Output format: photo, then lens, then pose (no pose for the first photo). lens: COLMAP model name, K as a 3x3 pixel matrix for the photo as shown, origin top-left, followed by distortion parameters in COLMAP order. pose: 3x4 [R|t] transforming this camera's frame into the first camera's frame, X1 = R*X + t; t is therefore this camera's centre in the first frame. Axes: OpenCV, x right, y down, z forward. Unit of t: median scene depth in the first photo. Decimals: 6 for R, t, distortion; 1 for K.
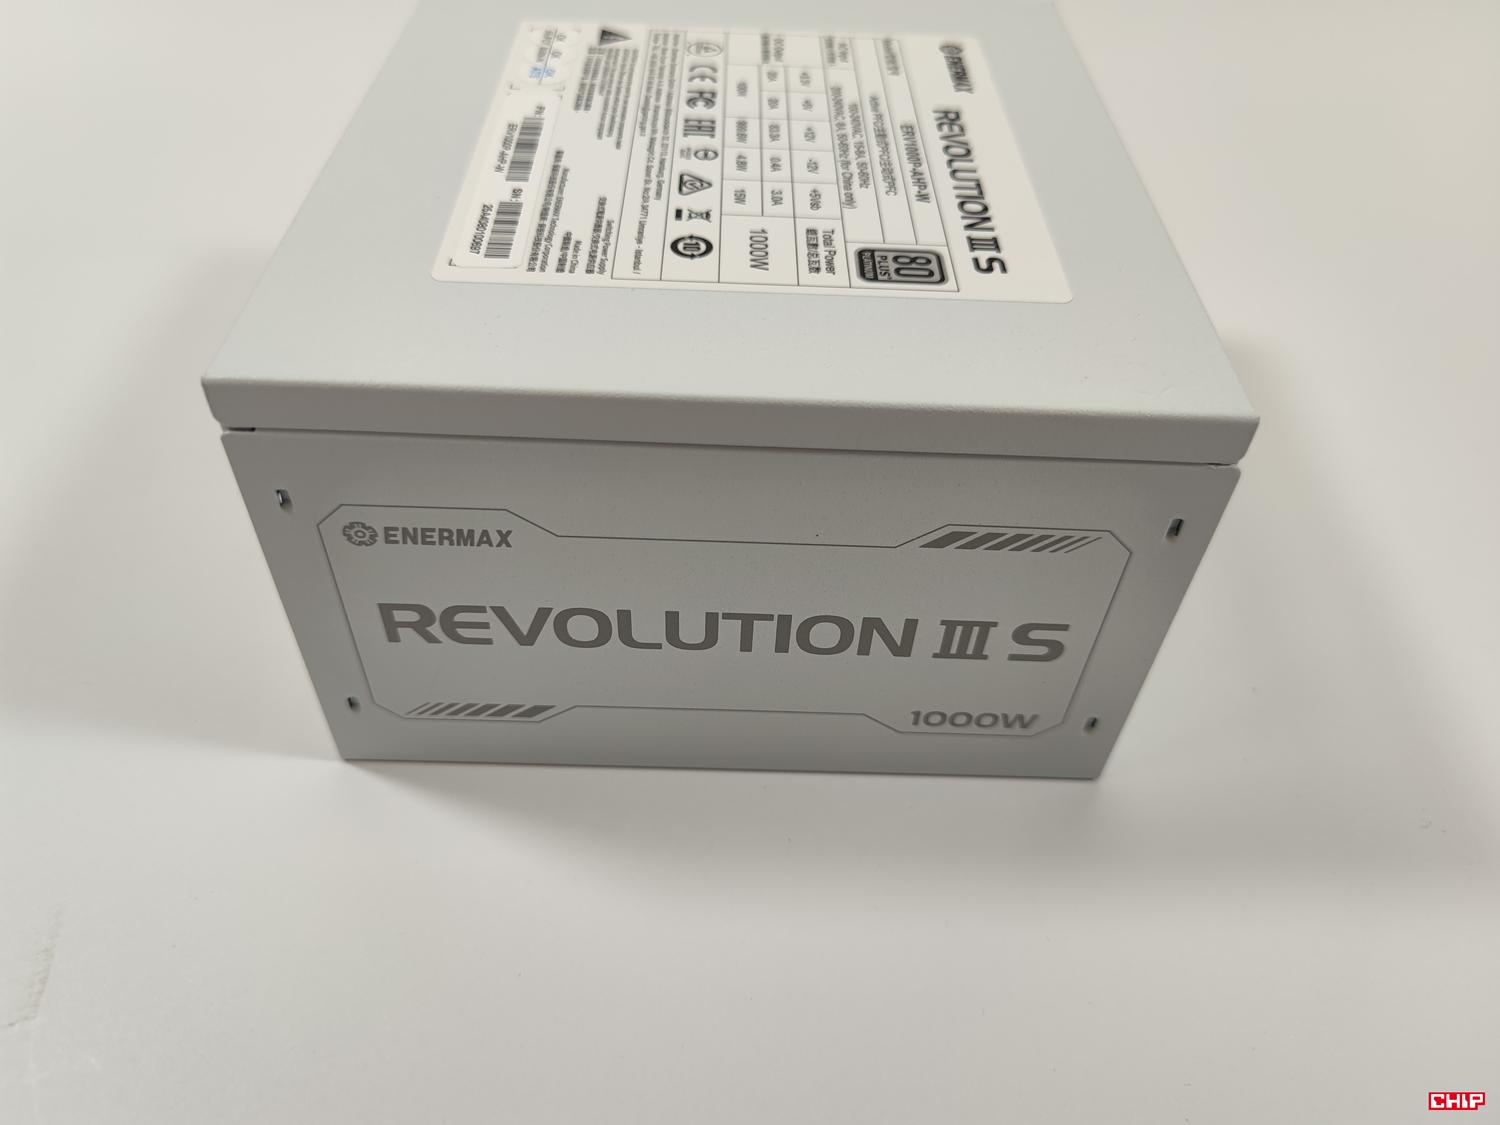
lens RADIAL K [[1132.9, 0, 750.0], [0, 1132.9, 562.5], [0, 0, 1]] dist [0.003972, -0.002619]
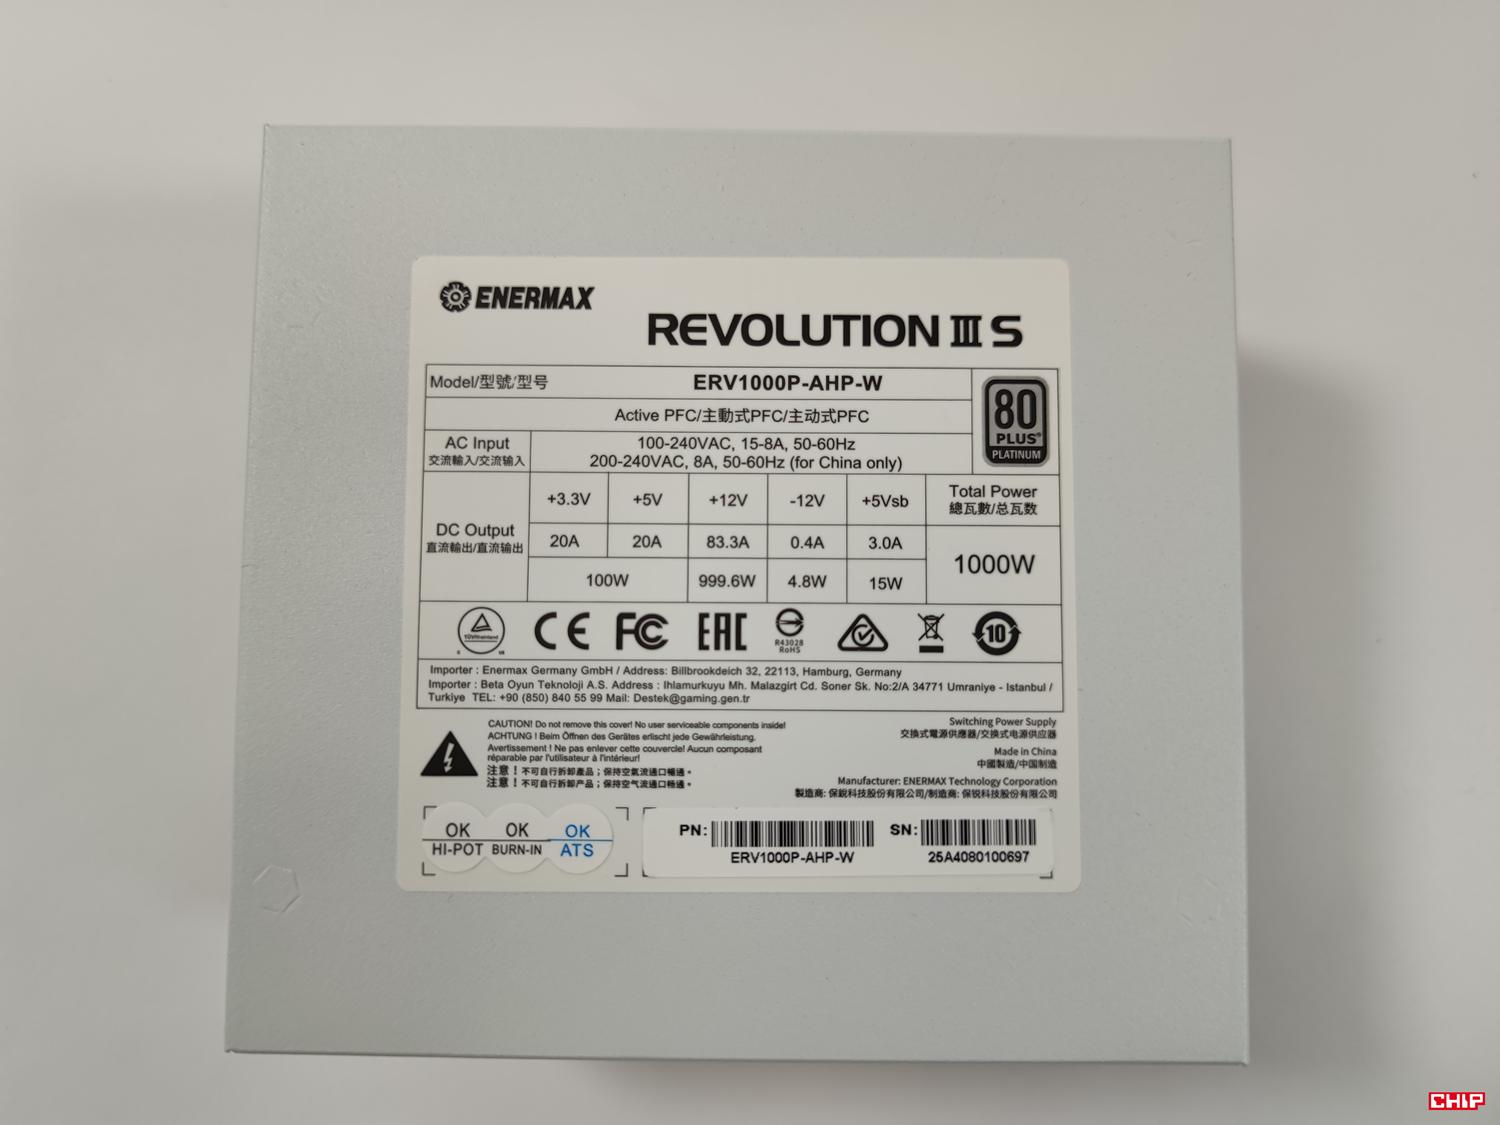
lens RADIAL K [[1132.9, 0, 750.0], [0, 1132.9, 562.5], [0, 0, 1]] dist [0.003972, -0.002619]
pose [[0.007865, -0.999302, 0.036518, -0.026948], [0.714956, 0.031152, 0.698475, -1.072154], [-0.699125, 0.020615, 0.714702, 0.439798]]
